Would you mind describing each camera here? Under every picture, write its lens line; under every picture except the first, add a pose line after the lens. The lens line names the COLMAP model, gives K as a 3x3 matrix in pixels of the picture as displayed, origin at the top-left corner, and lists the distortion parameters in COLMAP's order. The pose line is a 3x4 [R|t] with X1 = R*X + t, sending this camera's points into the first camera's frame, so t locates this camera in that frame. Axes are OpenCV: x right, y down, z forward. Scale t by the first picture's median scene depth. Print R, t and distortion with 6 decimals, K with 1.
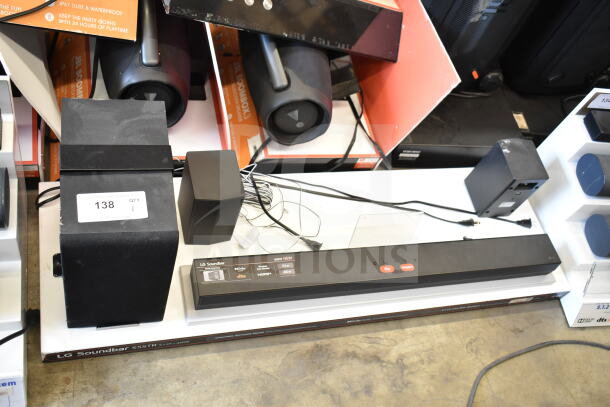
lens RADIAL K [[629.9, 0, 305.0], [0, 629.9, 203.5], [0, 0, 1]] dist [-0.007850, 0.005617]
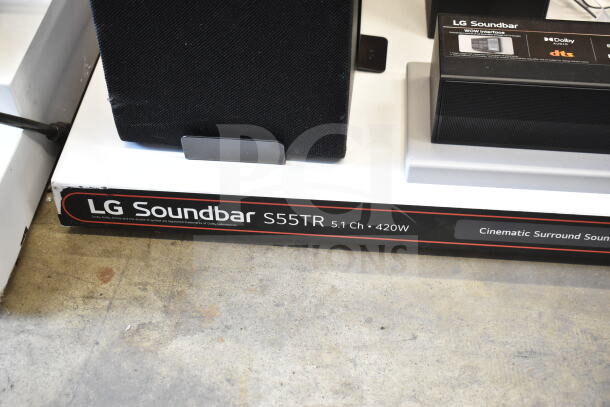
lens RADIAL K [[882.9, 0, 305.0], [0, 882.9, 203.5], [0, 0, 1]] dist [-0.018472, 0.023677]
pose [[0.917069, 0.035431, -0.397151, -0.028362], [-0.112900, 0.978356, -0.173417, 0.277766], [0.382411, 0.203874, 0.901220, 0.452462]]
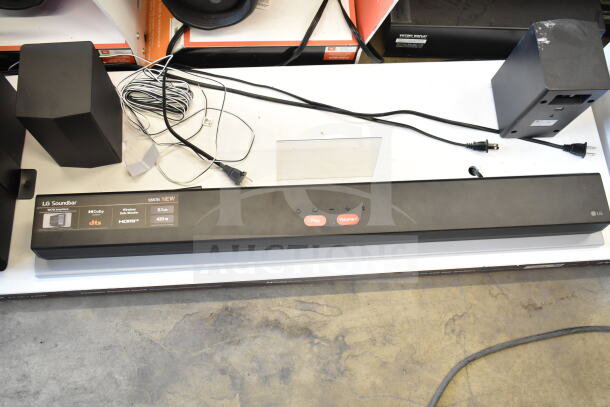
lens RADIAL K [[576.8, 0, 305.0], [0, 576.8, 203.5], [0, 0, 1]] dist [-0.009115, -0.005539]
pose [[0.964936, 0.083136, -0.248971, 0.270080], [-0.020118, 0.969150, 0.245647, -0.067952], [0.261713, -0.232025, 0.936841, 0.401594]]
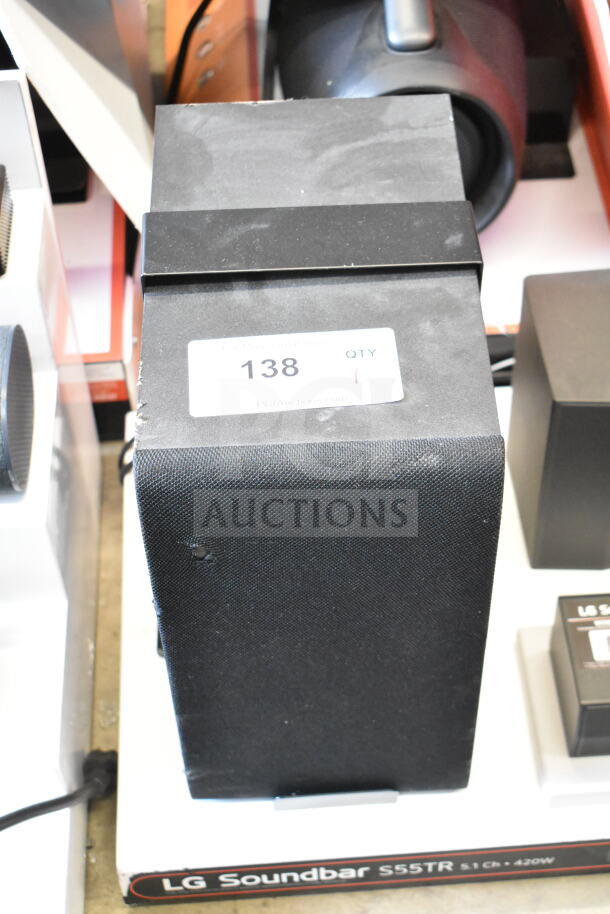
lens RADIAL K [[1532.1, 0, 305.0], [0, 1532.1, 457.0], [0, 0, 1]] dist [0.022045, 0.033790]
pose [[0.944278, -0.056775, -0.324216, -0.037436], [0.021740, 0.993618, -0.110681, 0.092271], [0.328430, 0.097465, 0.939486, 0.197969]]
